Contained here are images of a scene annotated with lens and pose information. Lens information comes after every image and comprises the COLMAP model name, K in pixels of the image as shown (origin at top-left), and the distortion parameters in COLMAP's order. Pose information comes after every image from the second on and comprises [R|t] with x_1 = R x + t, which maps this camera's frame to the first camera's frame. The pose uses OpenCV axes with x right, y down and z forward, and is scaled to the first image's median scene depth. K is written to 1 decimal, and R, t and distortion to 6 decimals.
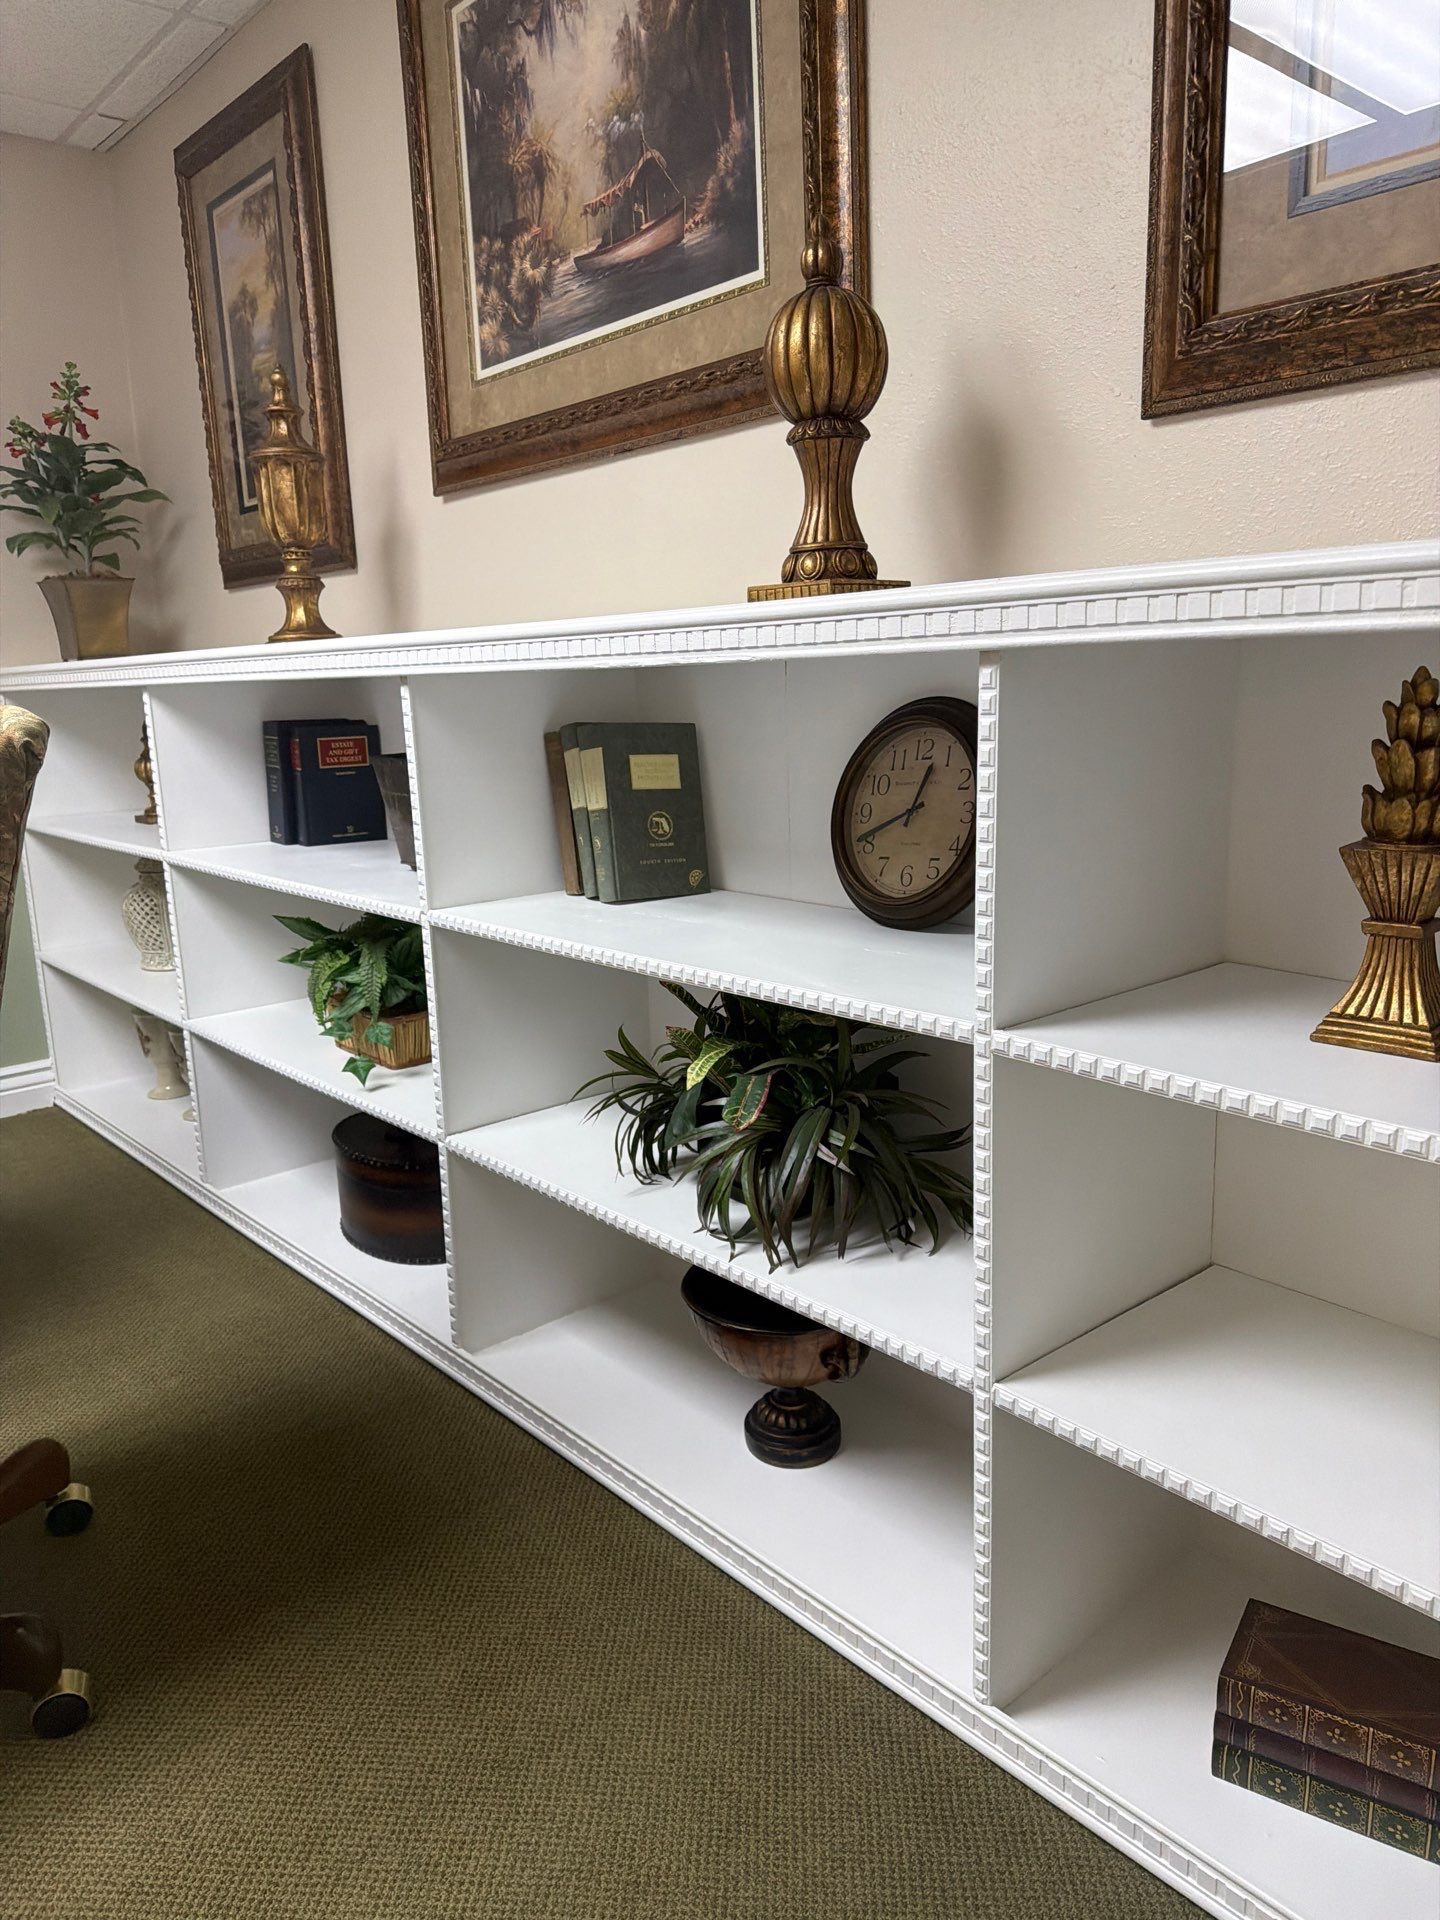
lens RADIAL K [[1372.8, 0, 691.1], [0, 1372.8, 983.2], [0, 0, 1]] dist [0.039756, -0.084032]
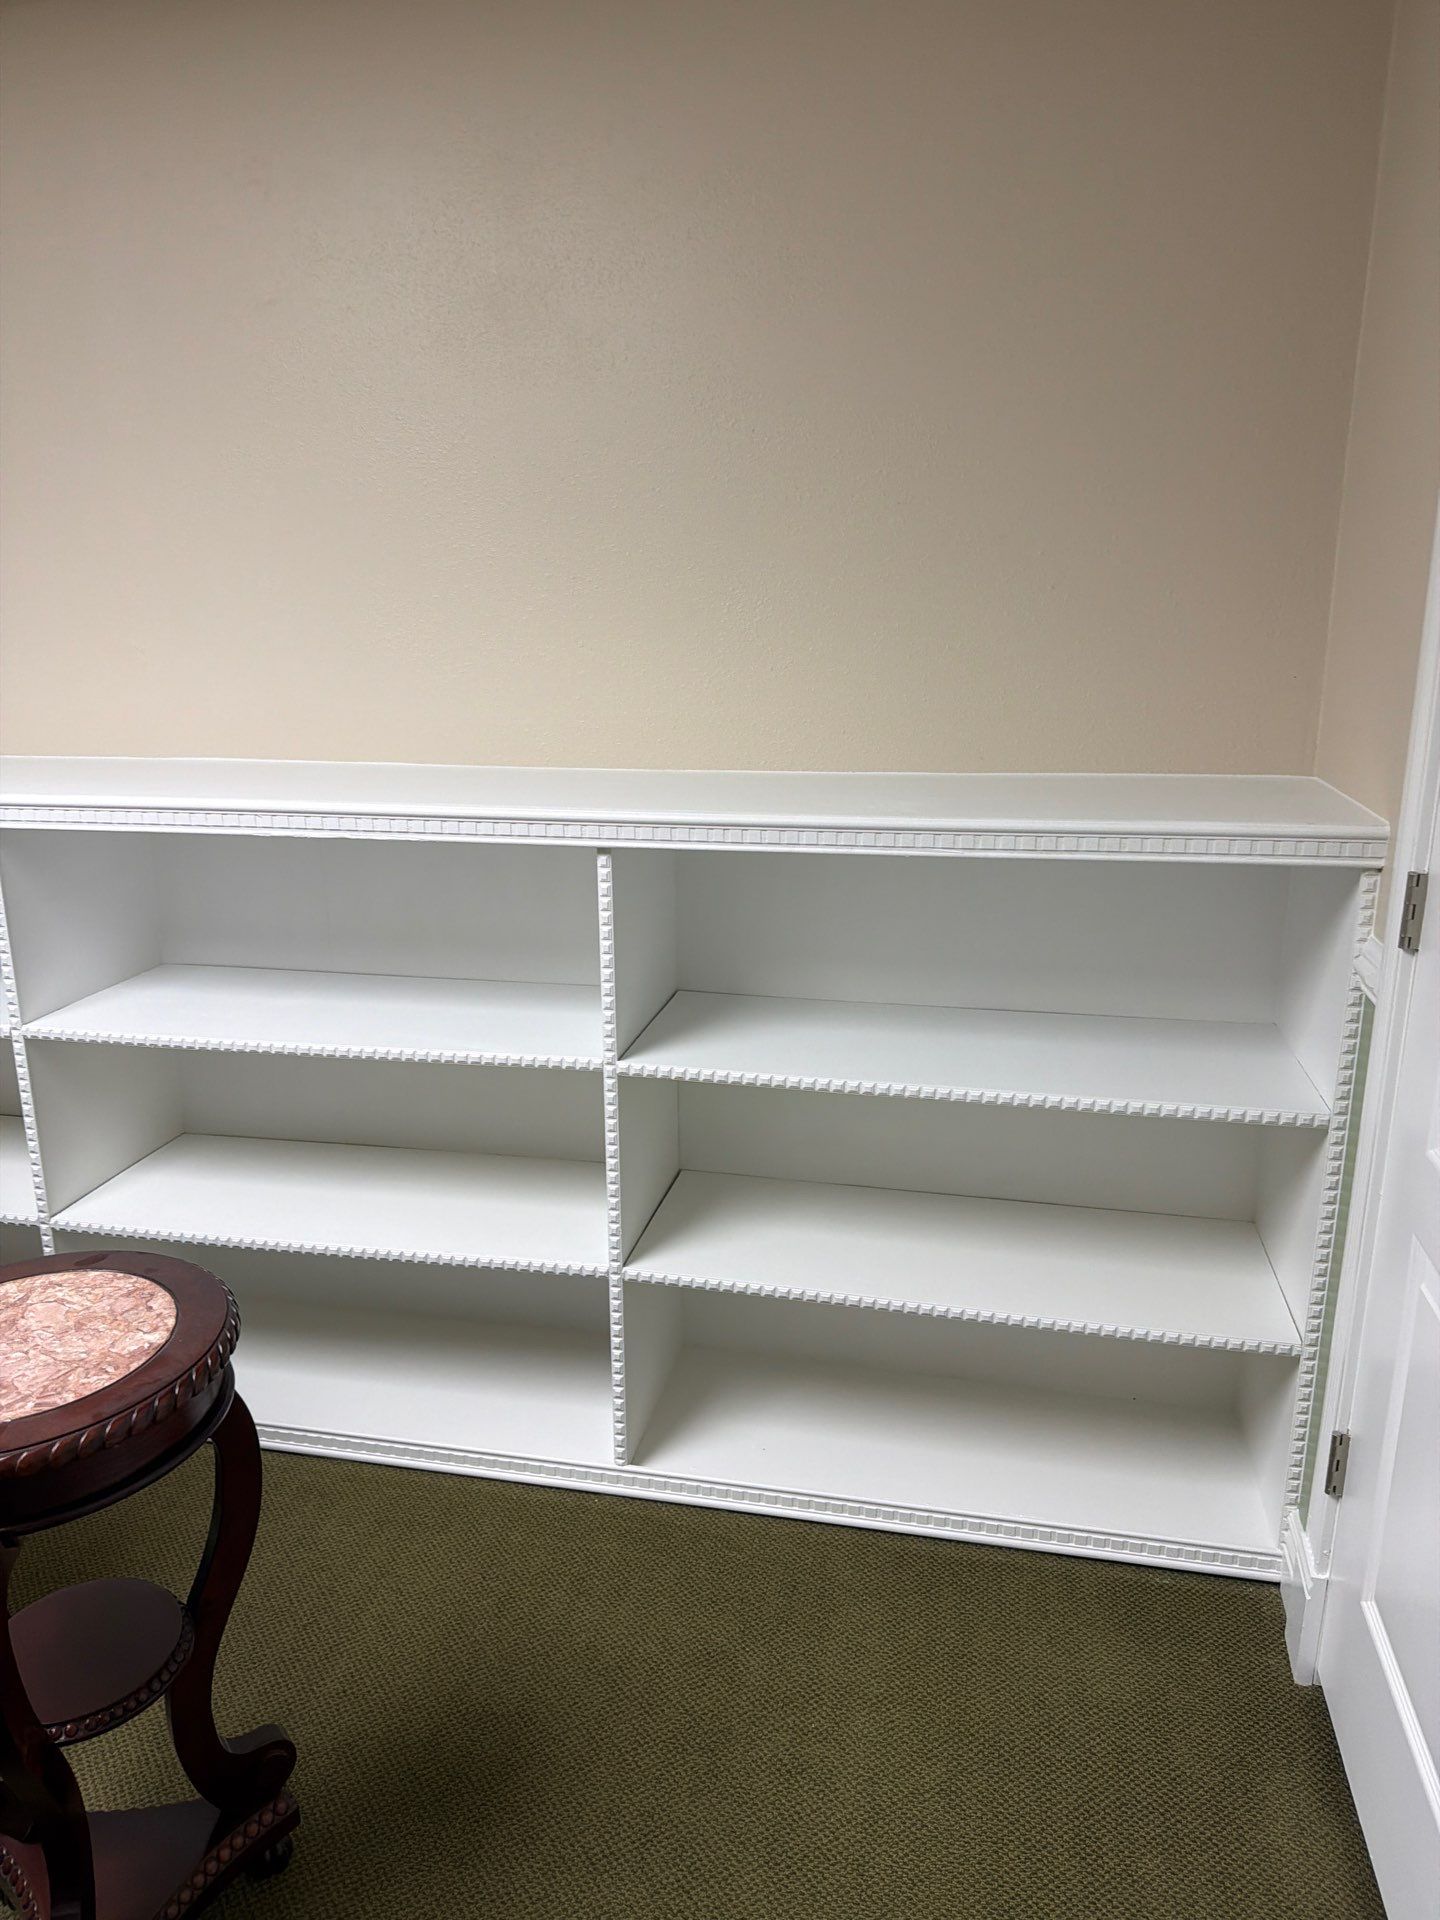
lens RADIAL K [[1372.8, 0, 733.6], [0, 1372.8, 997.6], [0, 0, 1]] dist [0.039756, -0.084032]
pose [[0.784889, -0.135326, 0.604678, -0.404272], [0.114410, 0.990732, 0.073216, -0.089788], [-0.608982, 0.011715, 0.793097, -0.260779]]
